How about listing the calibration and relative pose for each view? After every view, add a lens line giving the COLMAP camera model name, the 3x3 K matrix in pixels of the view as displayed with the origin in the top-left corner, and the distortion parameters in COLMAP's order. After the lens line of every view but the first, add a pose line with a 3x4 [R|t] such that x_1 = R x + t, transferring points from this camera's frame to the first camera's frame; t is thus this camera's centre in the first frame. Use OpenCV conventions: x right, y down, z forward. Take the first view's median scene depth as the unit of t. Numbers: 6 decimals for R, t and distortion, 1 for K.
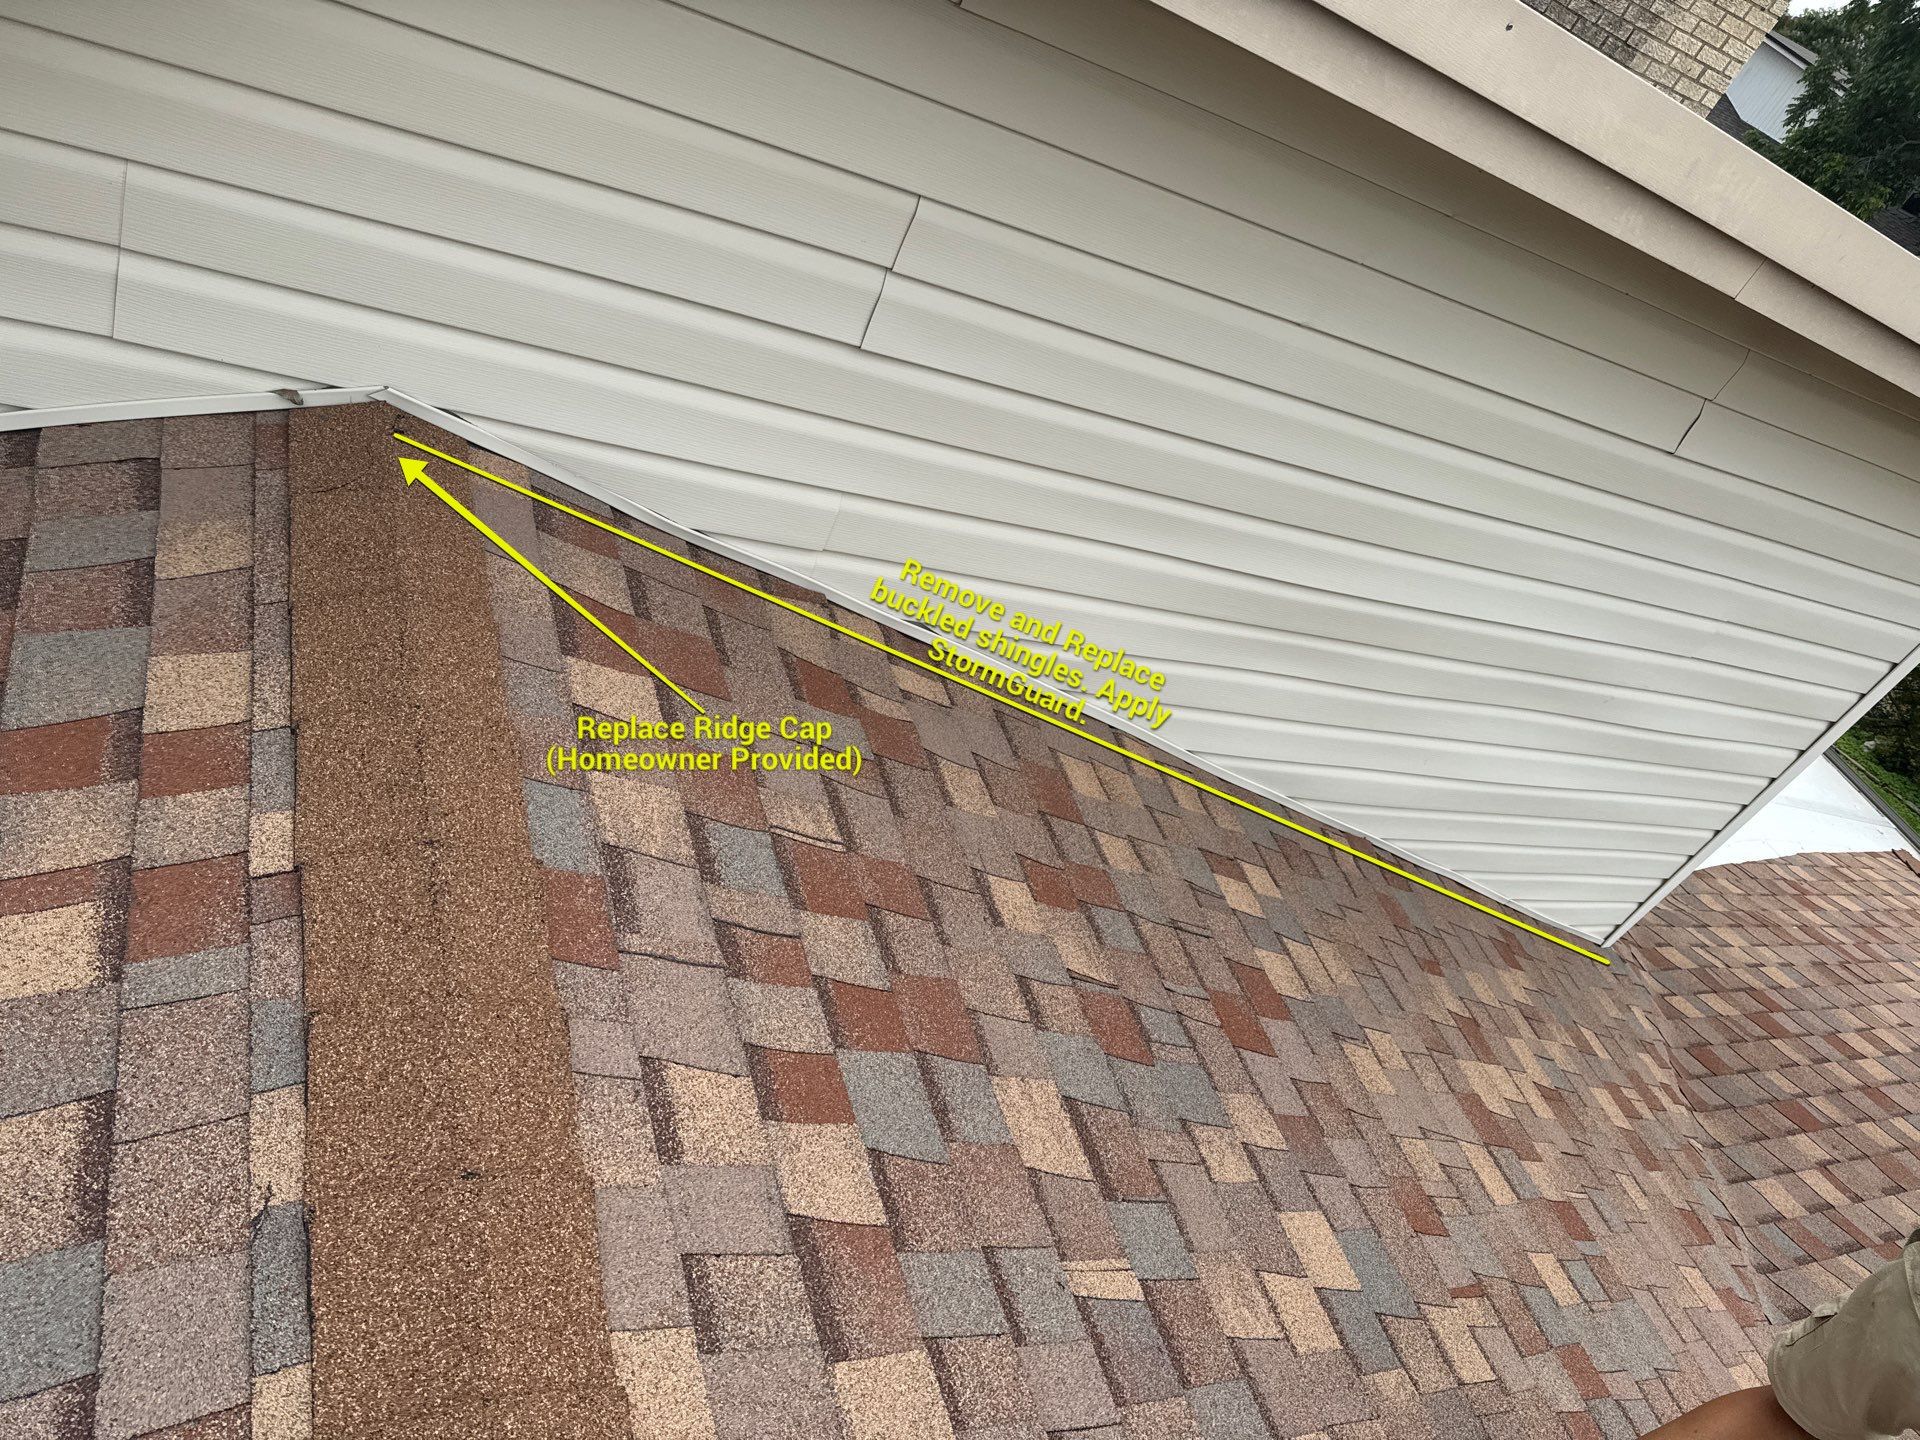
lens RADIAL K [[1353.8, 0, 944.4], [0, 1353.8, 730.2], [0, 0, 1]] dist [0.004839, -0.000782]
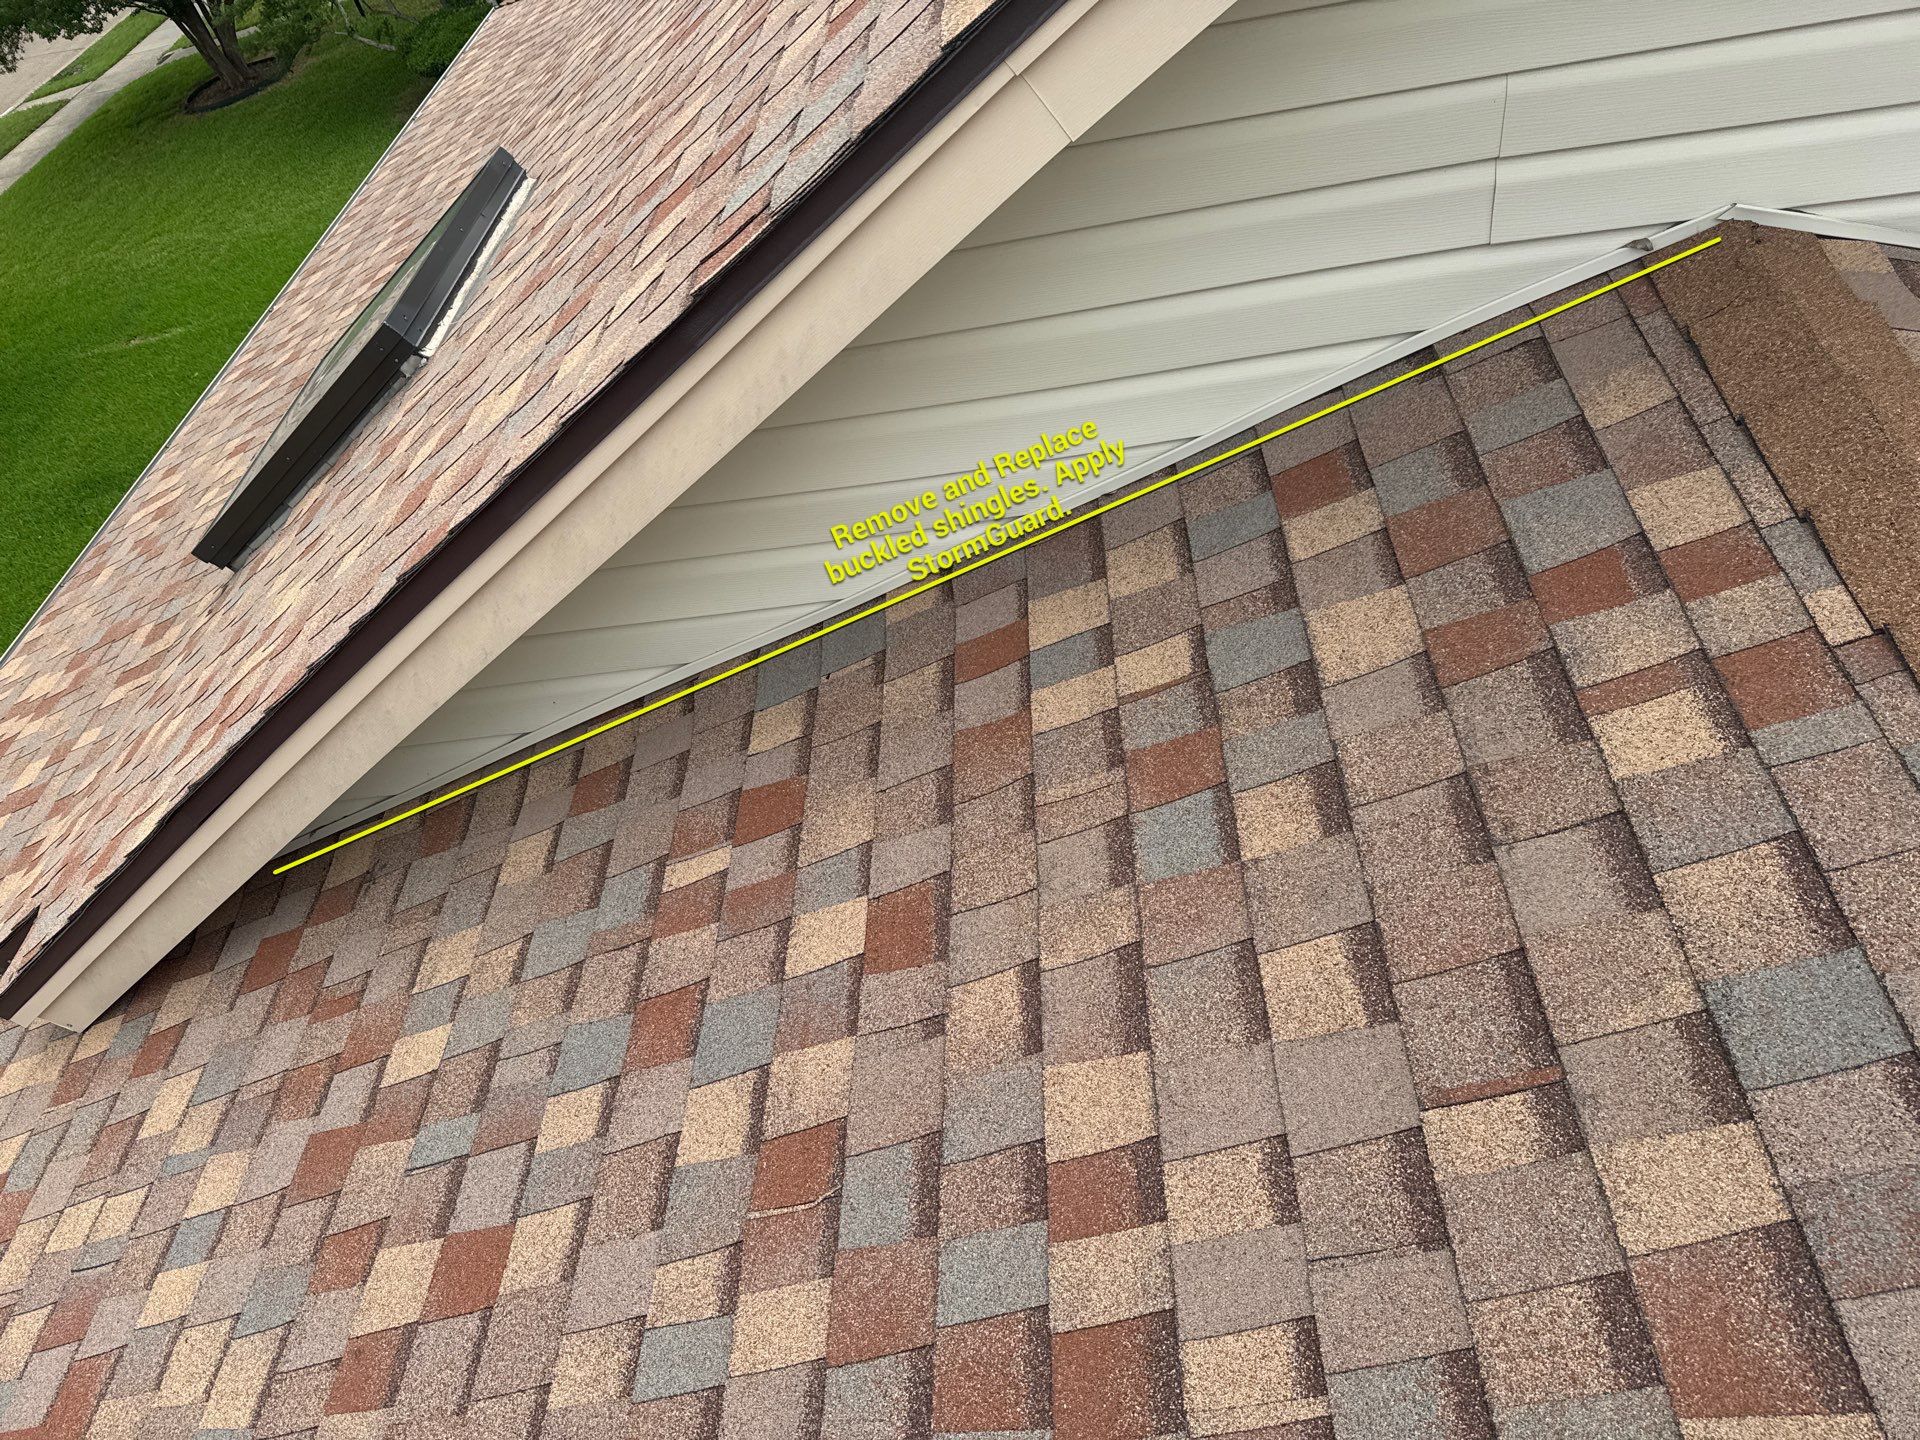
lens RADIAL K [[1353.8, 0, 944.4], [0, 1353.8, 730.2], [0, 0, 1]] dist [0.004839, -0.000782]
pose [[0.755475, -0.148142, -0.638210, -0.365052], [0.175603, 0.984246, -0.020596, 0.072120], [0.631206, -0.096512, 0.769587, -0.266480]]
